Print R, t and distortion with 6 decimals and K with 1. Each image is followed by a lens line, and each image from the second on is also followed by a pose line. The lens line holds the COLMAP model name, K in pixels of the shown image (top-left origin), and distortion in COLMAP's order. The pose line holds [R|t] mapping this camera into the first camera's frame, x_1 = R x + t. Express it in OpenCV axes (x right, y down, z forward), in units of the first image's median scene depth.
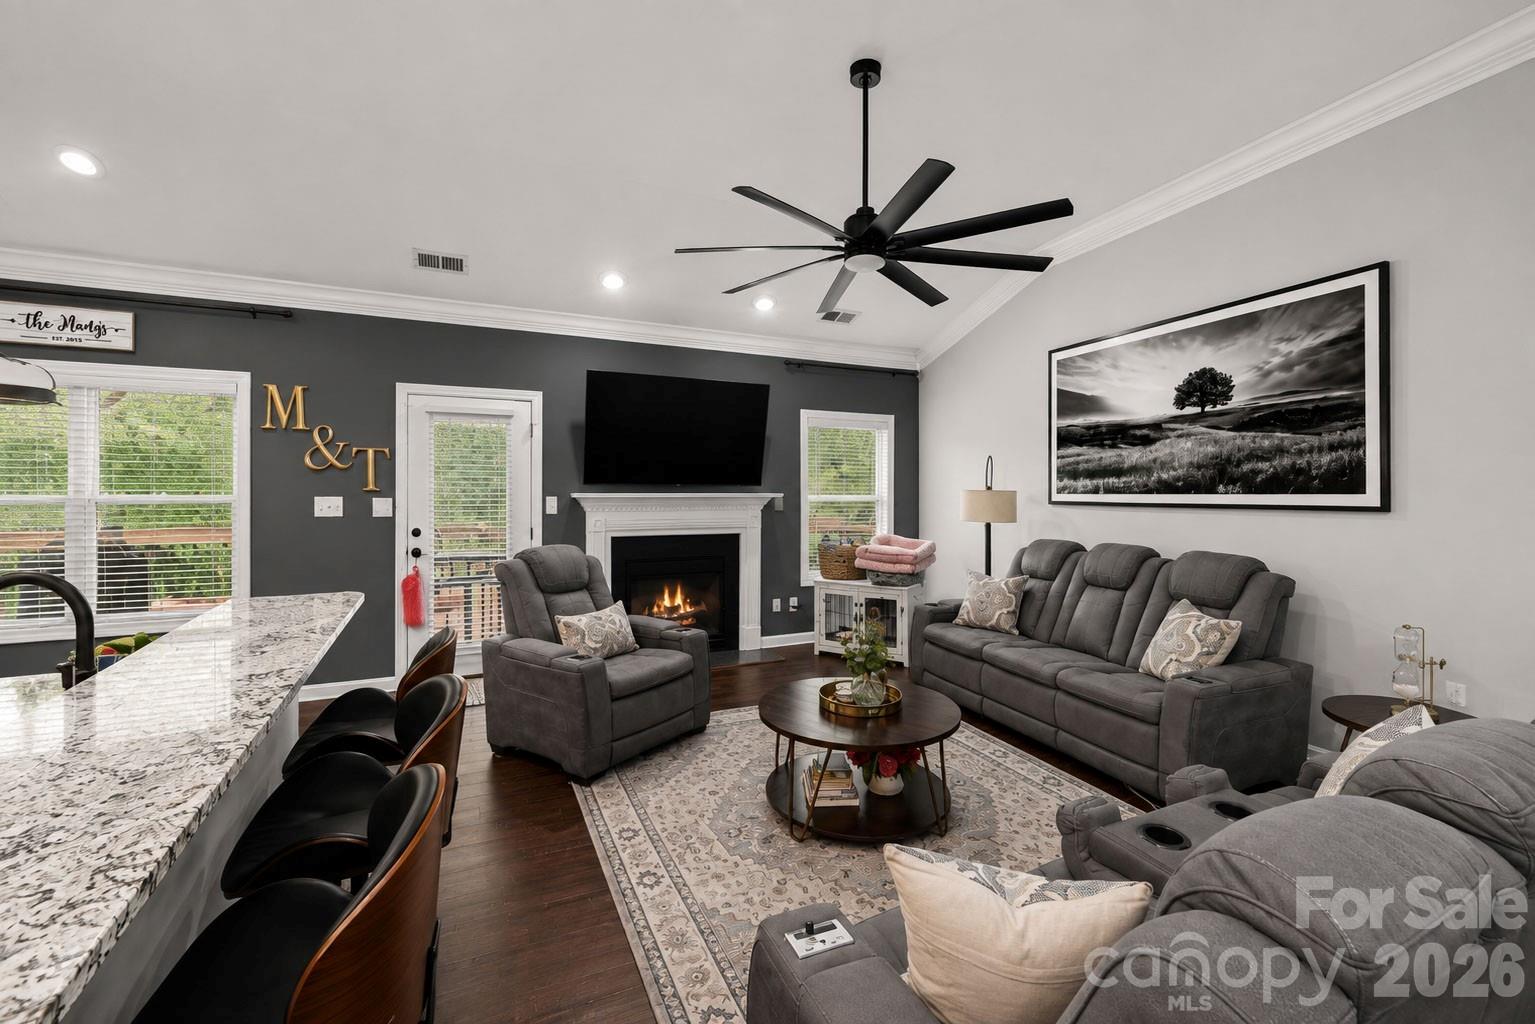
lens RADIAL K [[655.1, 0, 764.4], [0, 655.1, 495.5], [0, 0, 1]] dist [0.015347, -0.000130]
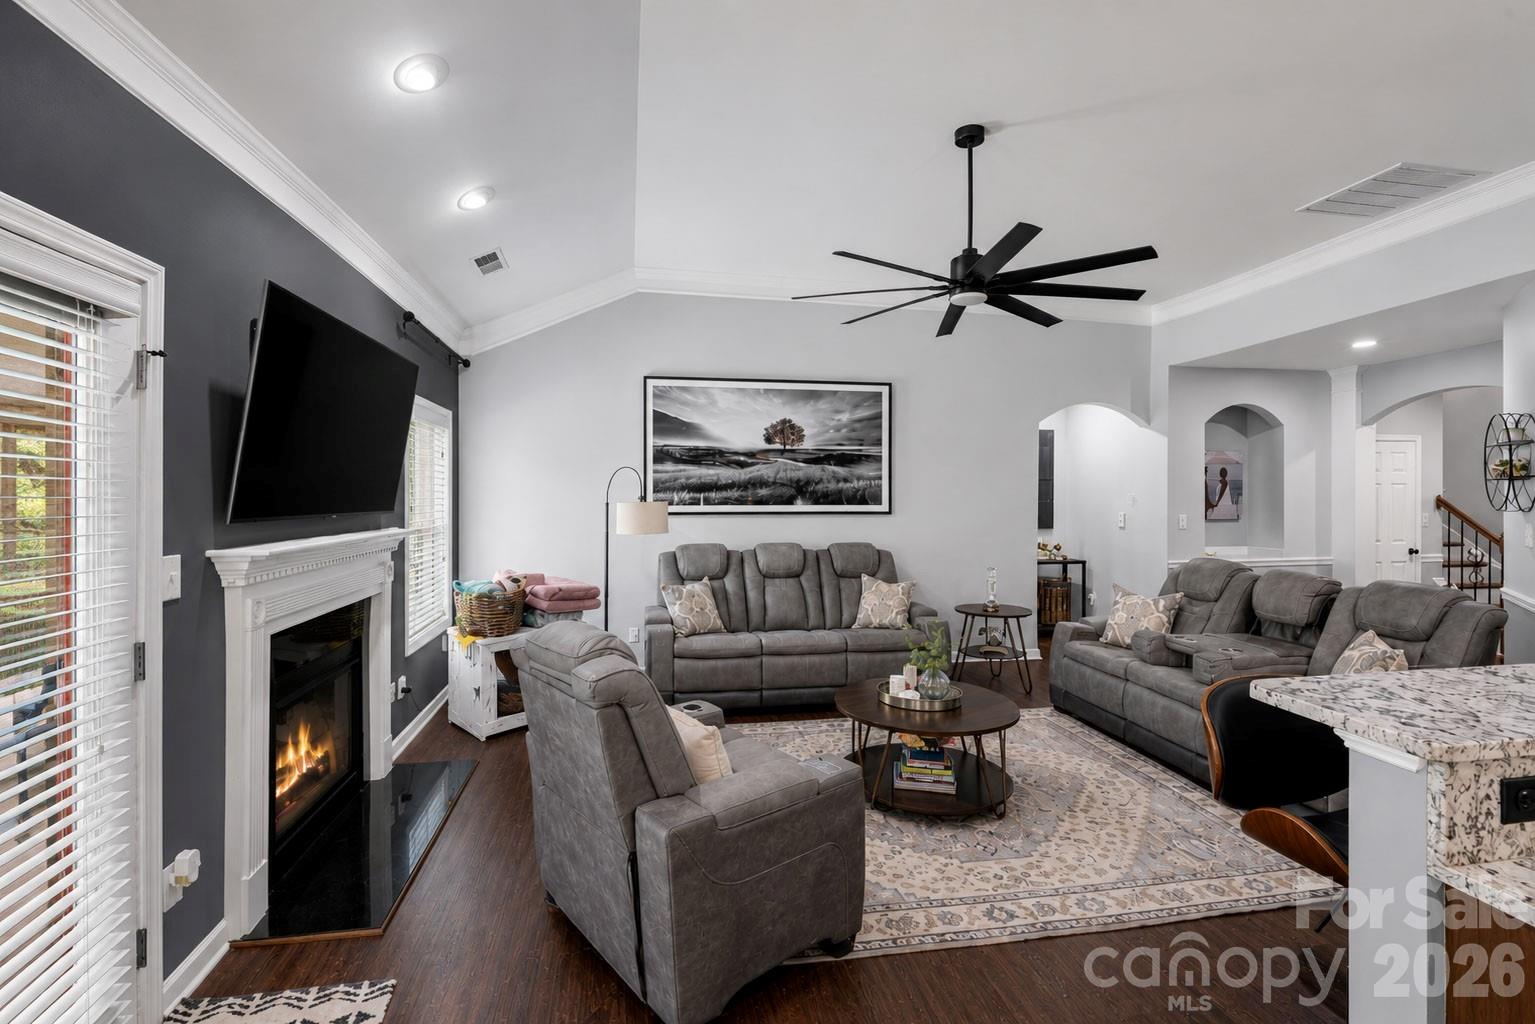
lens RADIAL K [[622.2, 0, 761.4], [0, 622.2, 510.2], [0, 0, 1]] dist [0.002015, 0.000016]
pose [[0.232208, -0.034050, 0.972070, -0.696101], [0.001251, 0.999397, 0.034708, -0.038539], [-0.972665, -0.006843, 0.232111, 0.735087]]
